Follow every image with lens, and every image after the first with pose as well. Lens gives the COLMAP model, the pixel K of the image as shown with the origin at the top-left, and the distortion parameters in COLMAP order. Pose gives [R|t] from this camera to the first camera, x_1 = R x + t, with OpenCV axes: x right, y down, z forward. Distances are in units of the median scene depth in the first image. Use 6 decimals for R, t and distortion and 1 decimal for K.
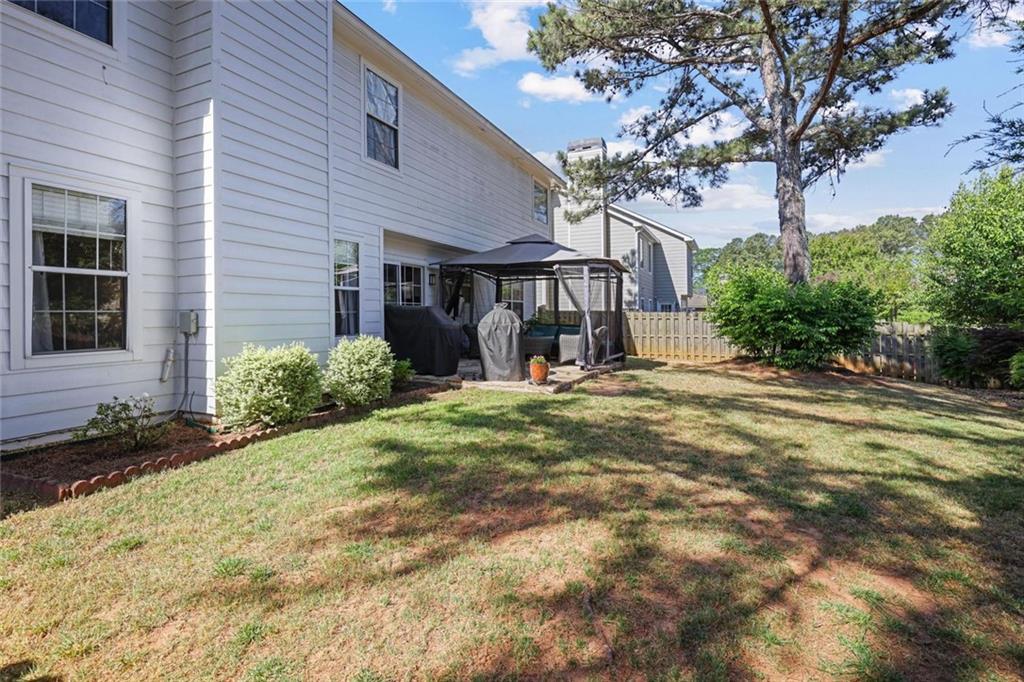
lens RADIAL K [[484.8, 0, 513.3], [0, 484.8, 310.9], [0, 0, 1]] dist [-0.001063, -0.000708]
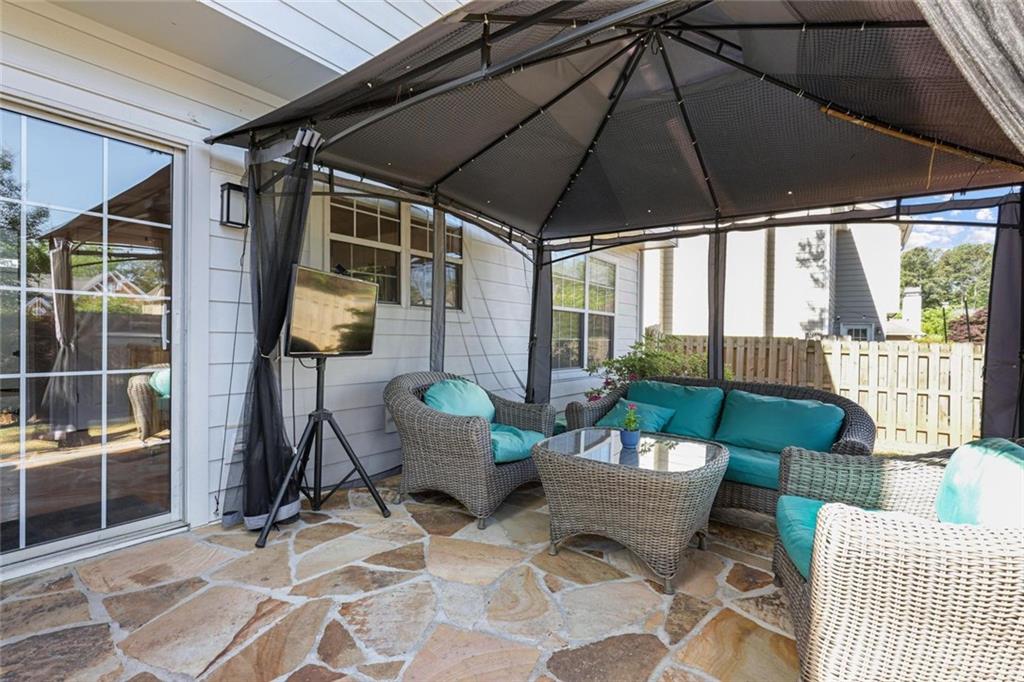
lens RADIAL K [[475.6, 0, 512.0], [0, 475.6, 341.0], [0, 0, 1]] dist [-0.001622, -0.000187]
pose [[0.977467, 0.020366, -0.210104, 0.021088], [-0.017355, 0.999719, 0.016167, 0.000888], [0.210374, -0.012156, 0.977545, 0.551343]]
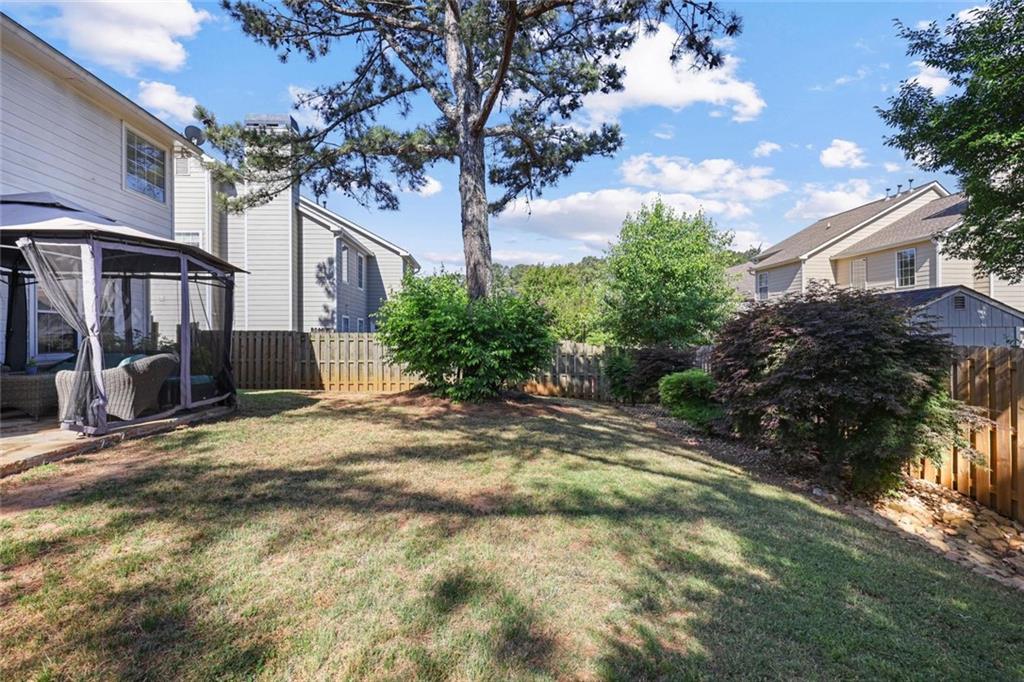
lens RADIAL K [[475.6, 0, 512.0], [0, 475.6, 341.0], [0, 0, 1]] dist [-0.001622, -0.000187]
pose [[0.879958, -0.004453, 0.475031, 0.191169], [-0.003700, 0.999861, 0.016228, 0.003488], [-0.475037, -0.016038, 0.879820, 0.184029]]
